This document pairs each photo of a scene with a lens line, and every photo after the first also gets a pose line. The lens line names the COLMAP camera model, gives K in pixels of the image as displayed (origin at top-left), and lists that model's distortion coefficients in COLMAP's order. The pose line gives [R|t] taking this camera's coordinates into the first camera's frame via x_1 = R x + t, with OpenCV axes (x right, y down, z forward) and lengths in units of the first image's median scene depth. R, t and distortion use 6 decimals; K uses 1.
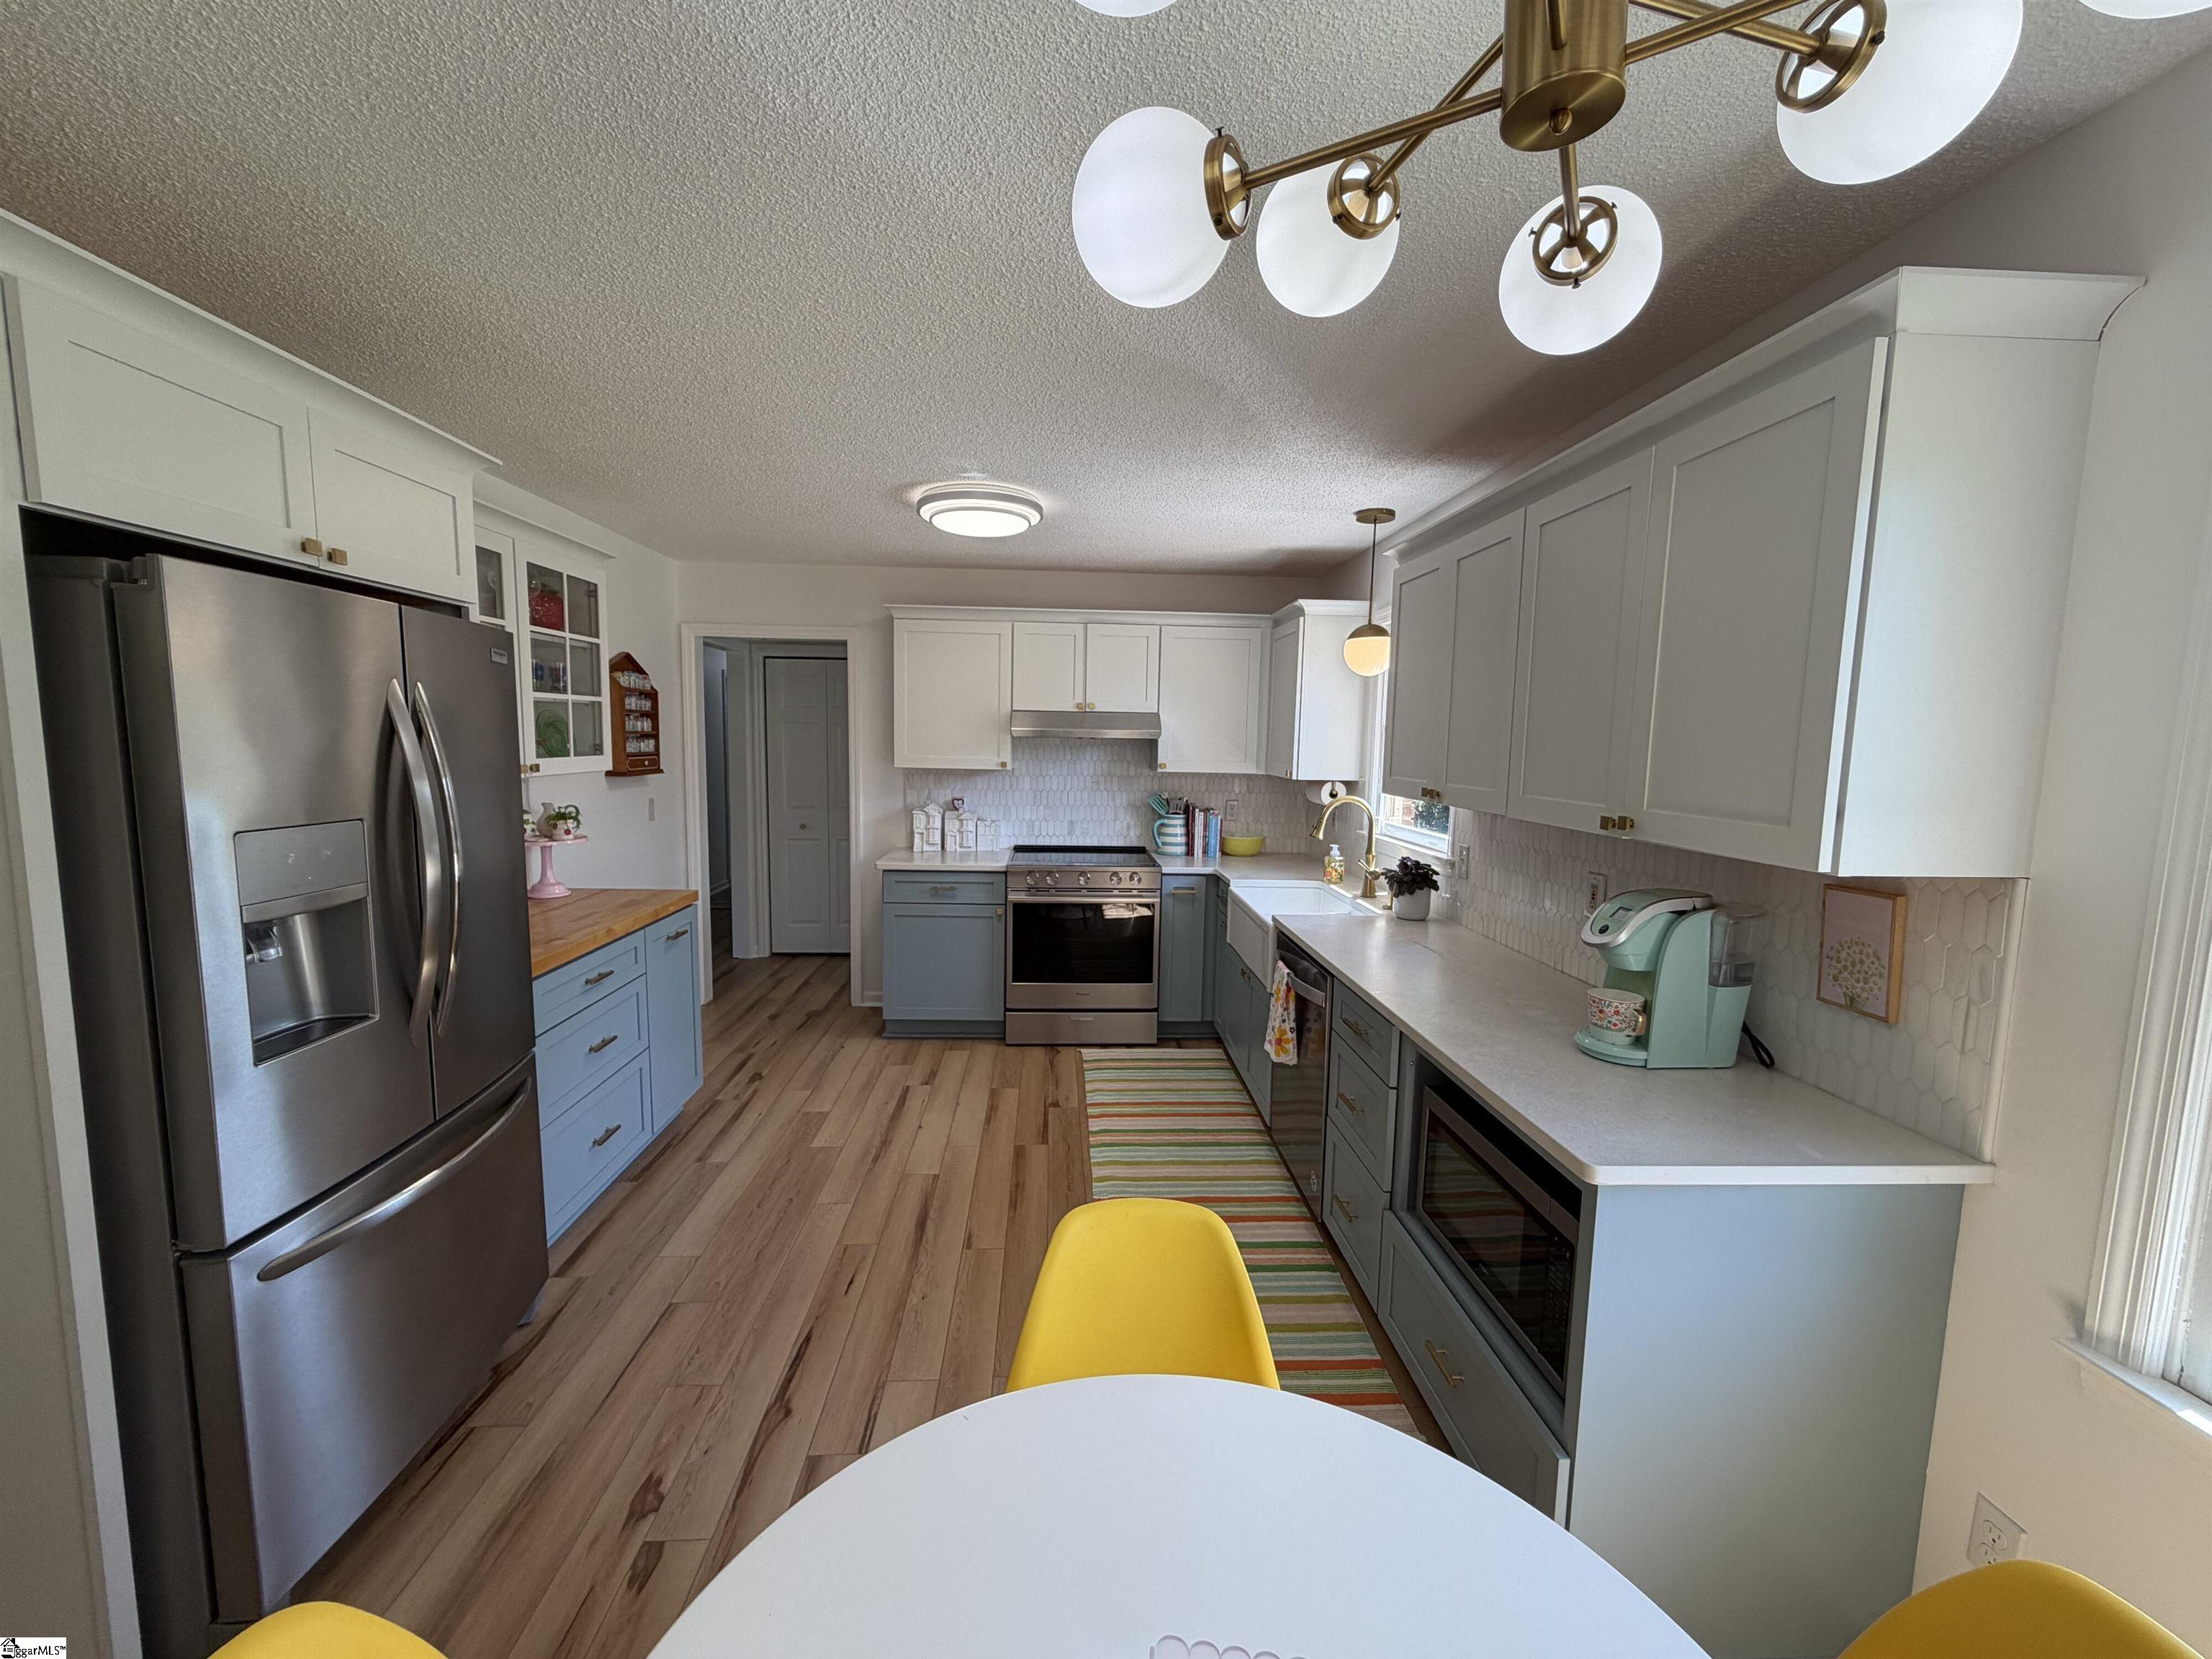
lens RADIAL K [[879.3, 0, 1097.9], [0, 879.3, 831.4], [0, 0, 1]] dist [0.001386, -0.000151]
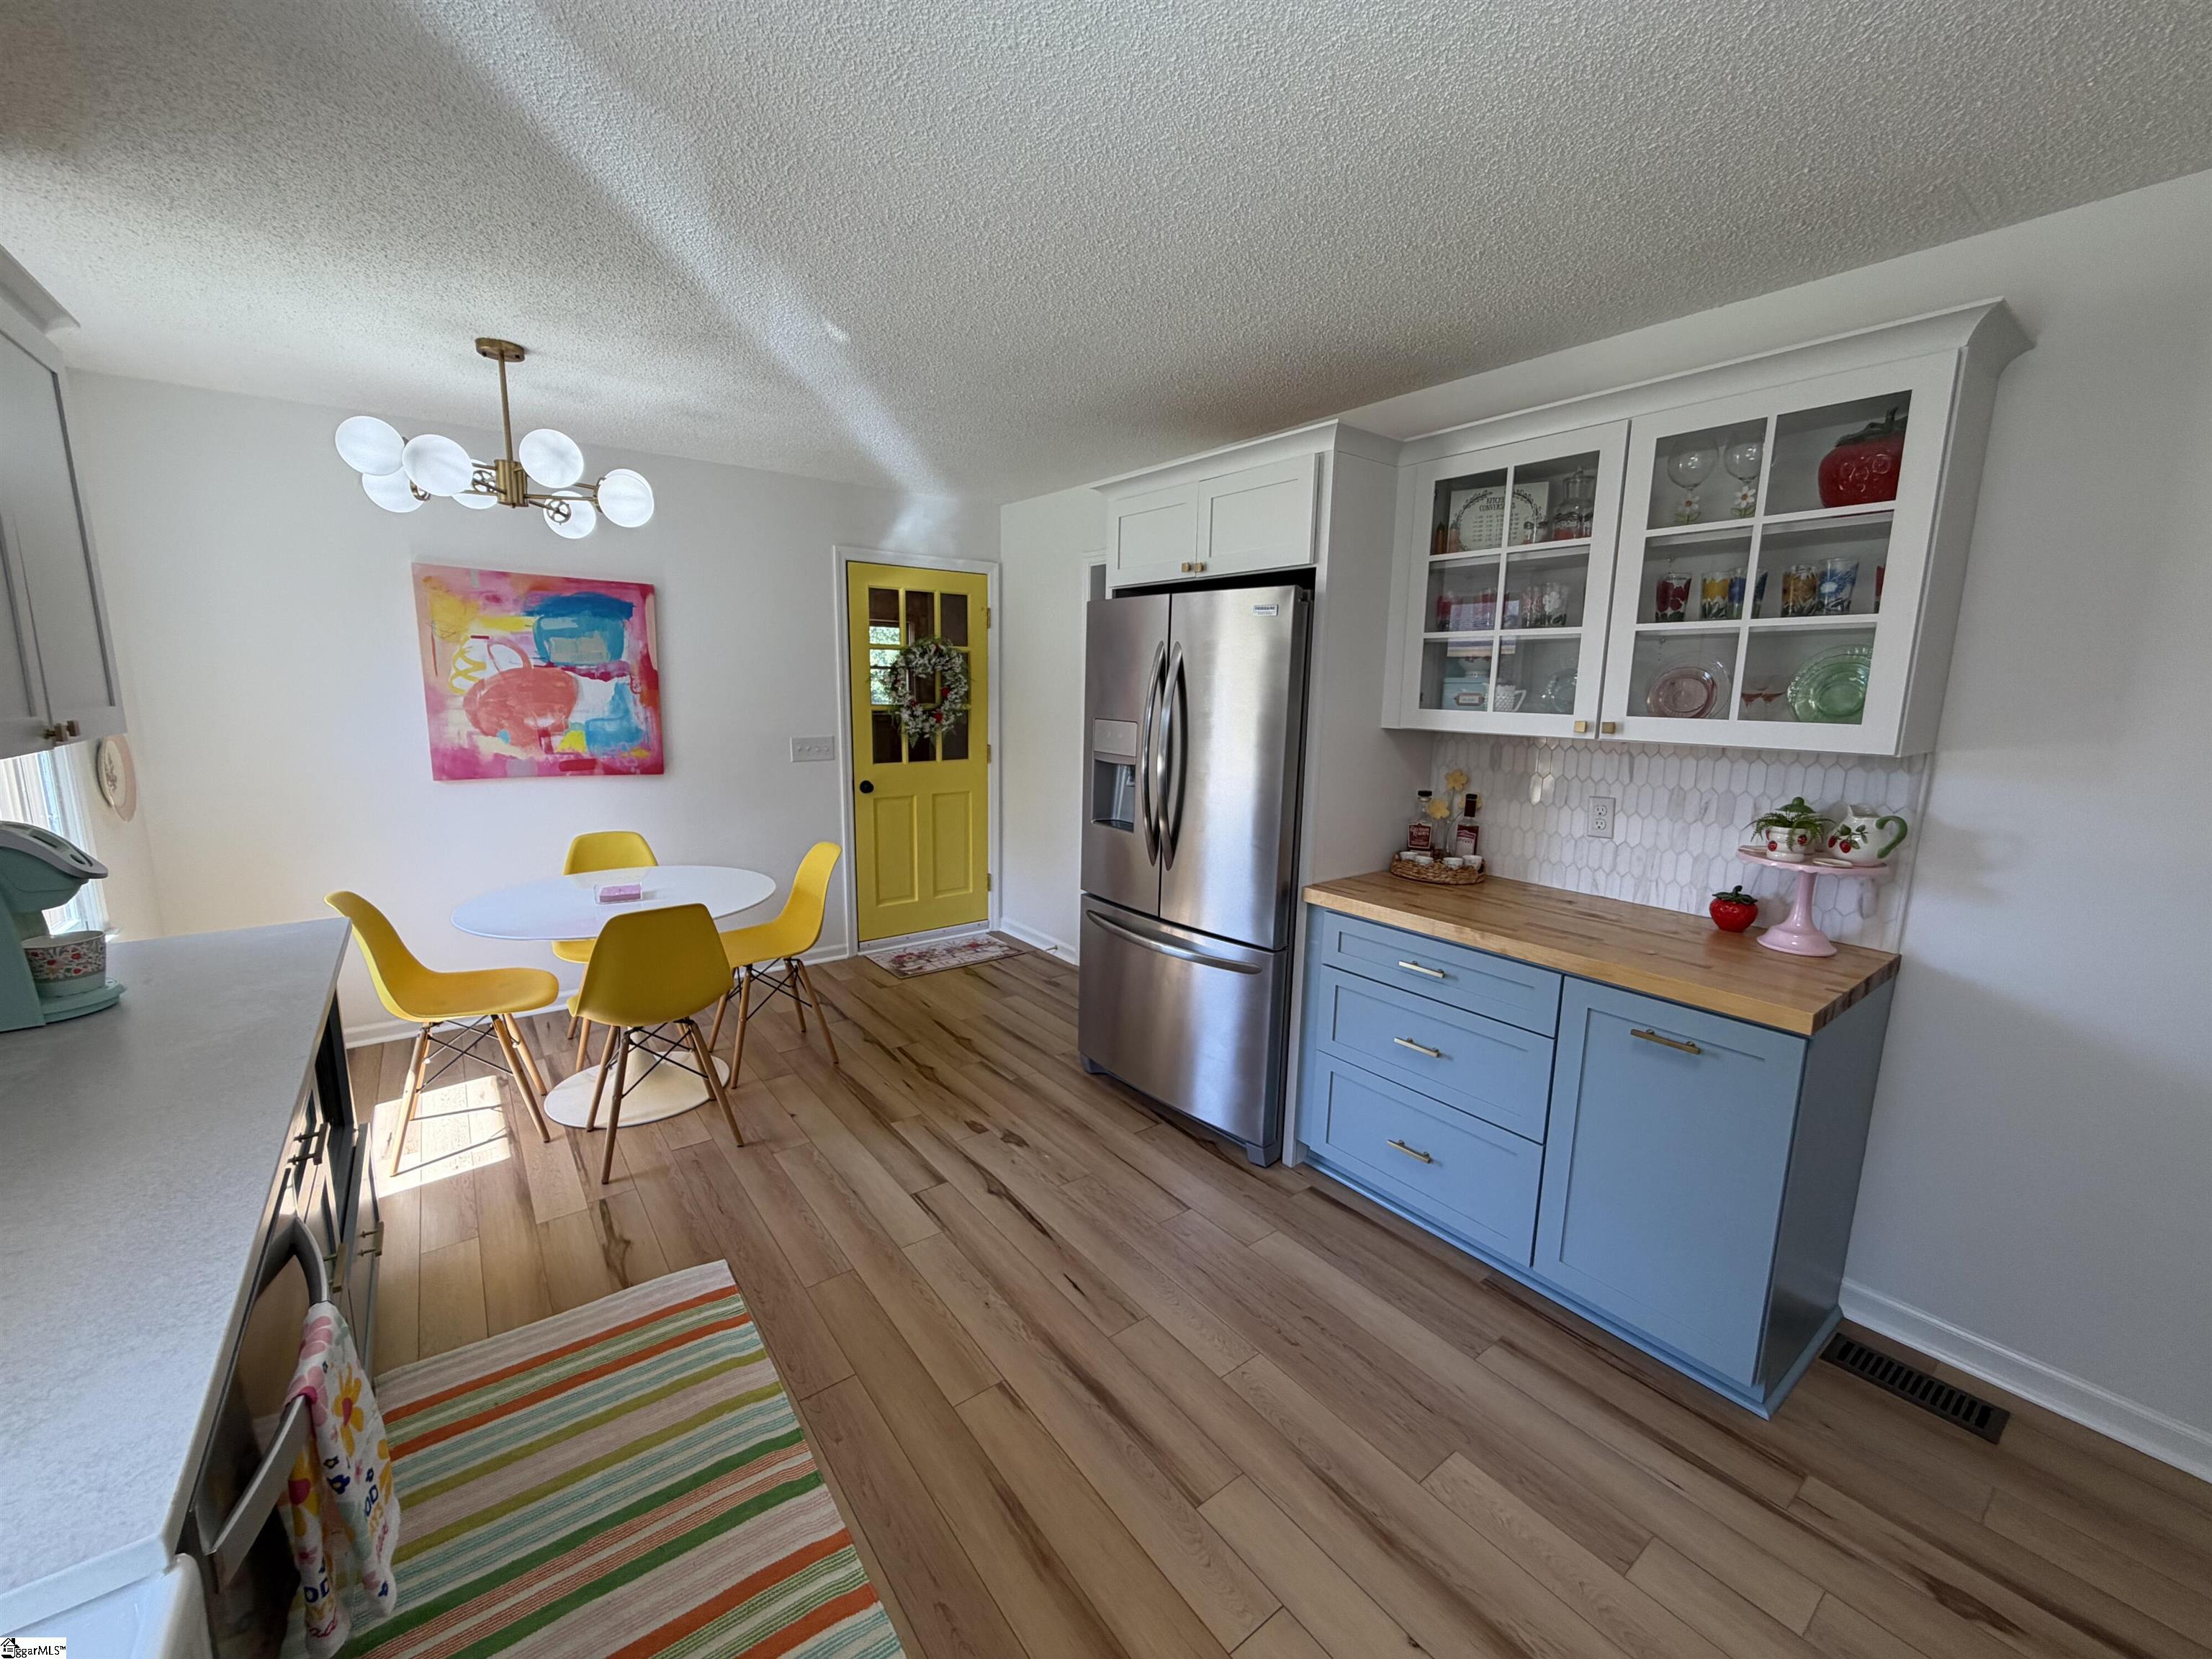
lens RADIAL K [[879.3, 0, 1097.9], [0, 879.3, 831.4], [0, 0, 1]] dist [0.001386, -0.000151]
pose [[-0.828679, 0.064188, -0.556031, 0.102135], [-0.090194, 0.965107, 0.245832, -0.093620], [0.552409, 0.253866, -0.793975, 0.979824]]
